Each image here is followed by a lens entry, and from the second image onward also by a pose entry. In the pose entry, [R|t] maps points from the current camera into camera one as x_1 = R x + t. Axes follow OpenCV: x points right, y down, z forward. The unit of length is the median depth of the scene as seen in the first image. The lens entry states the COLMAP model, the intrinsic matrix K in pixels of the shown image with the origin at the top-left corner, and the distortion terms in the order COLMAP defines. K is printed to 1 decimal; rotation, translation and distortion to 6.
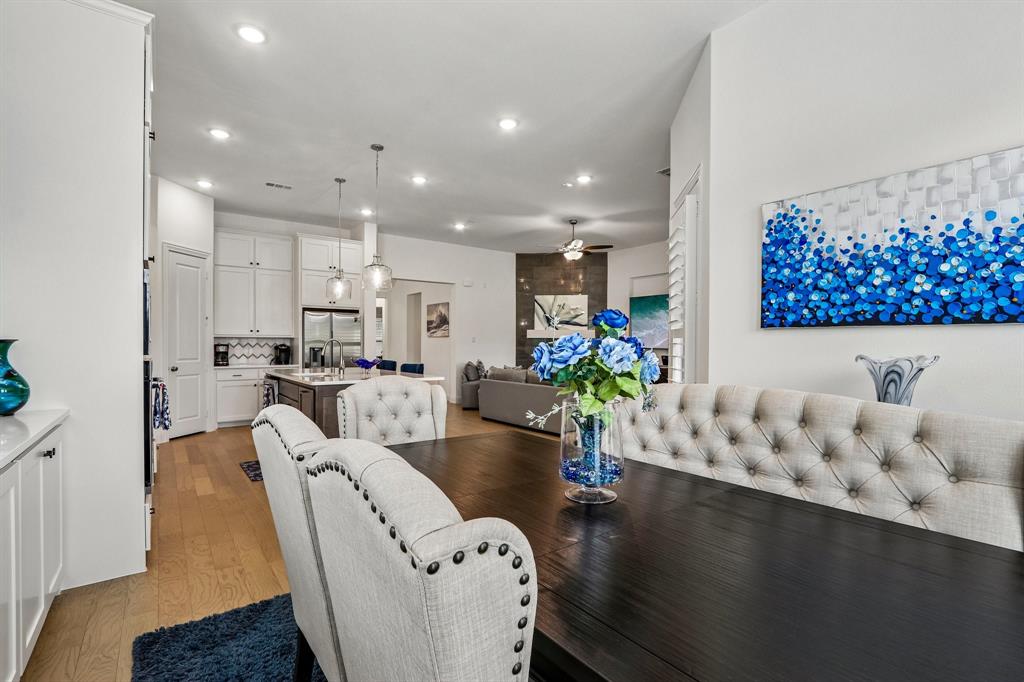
lens RADIAL K [[471.1, 0, 514.6], [0, 471.1, 346.0], [0, 0, 1]] dist [-0.019535, 0.003722]
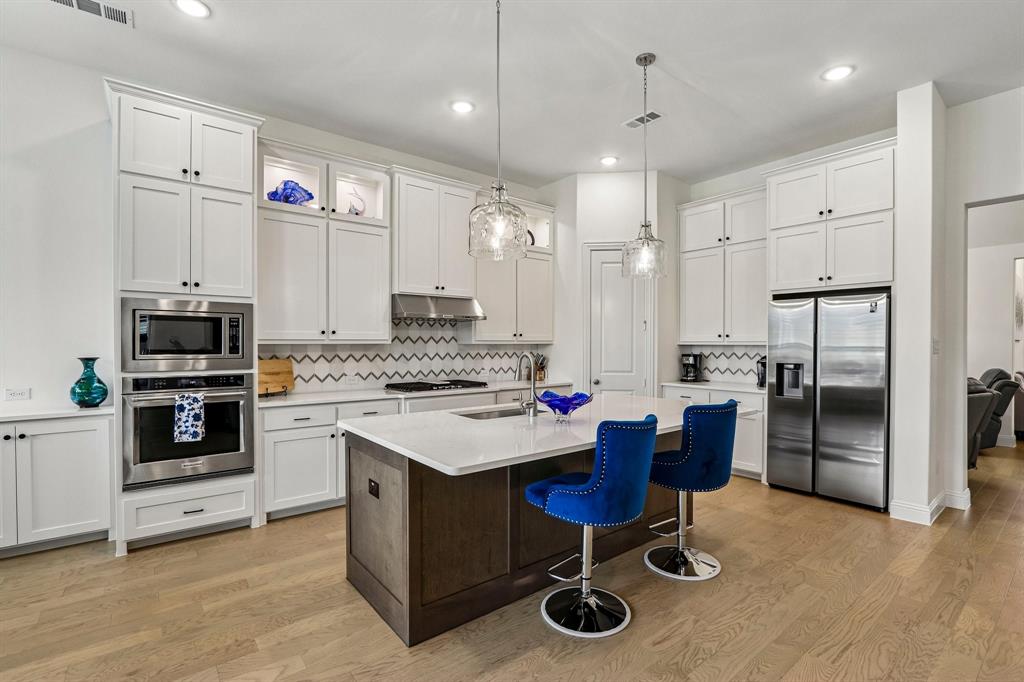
lens RADIAL K [[471.1, 0, 515.9], [0, 471.1, 346.4], [0, 0, 1]] dist [-0.019535, 0.003722]
pose [[0.025058, 0.005478, -0.999671, 0.125115], [-0.004715, 0.999975, 0.005361, -0.017341], [0.999675, 0.004579, 0.025083, 0.623799]]
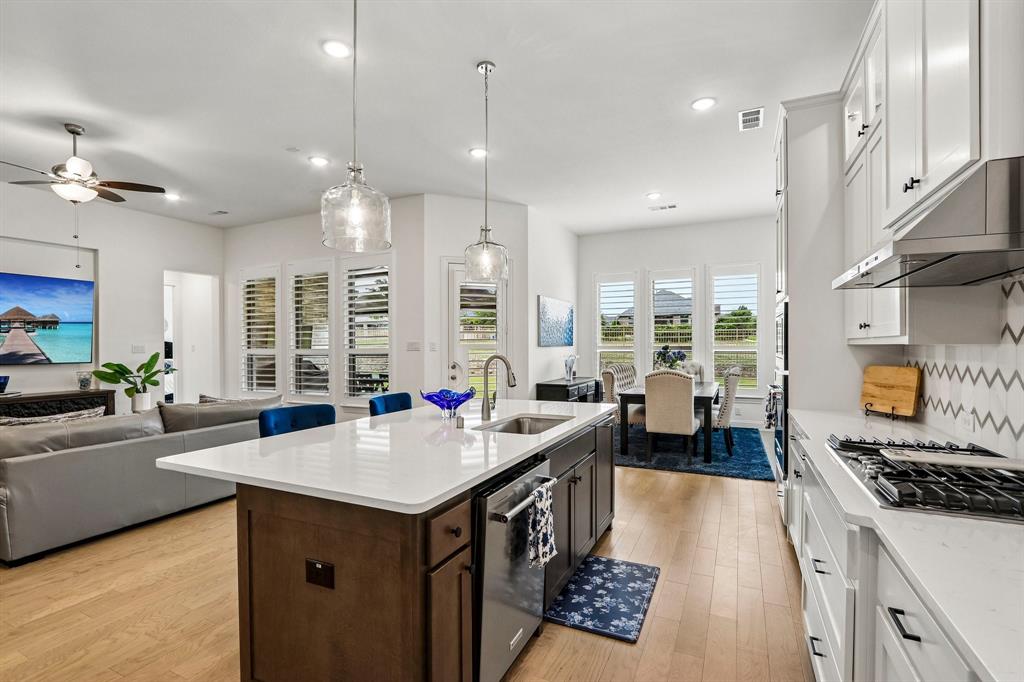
lens RADIAL K [[471.1, 0, 517.3], [0, 471.1, 346.6], [0, 0, 1]] dist [-0.019535, 0.003722]
pose [[-0.461526, -0.005222, 0.887111, -0.562487], [0.006249, 0.999939, 0.009137, -0.020026], [-0.887105, 0.009760, -0.461465, 0.788401]]
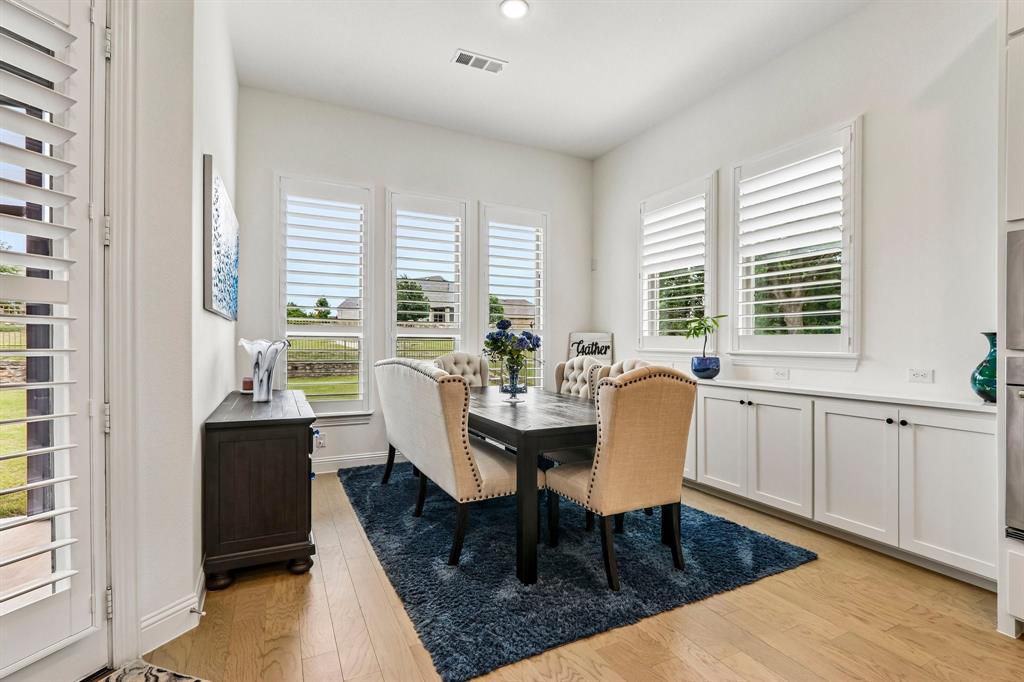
lens RADIAL K [[471.1, 0, 511.7], [0, 471.1, 346.8], [0, 0, 1]] dist [-0.019535, 0.003722]
pose [[-0.982469, -0.012820, 0.185984, -0.047096], [-0.010778, 0.999870, 0.011985, 0.005280], [-0.186113, 0.009771, -0.982480, 0.598223]]
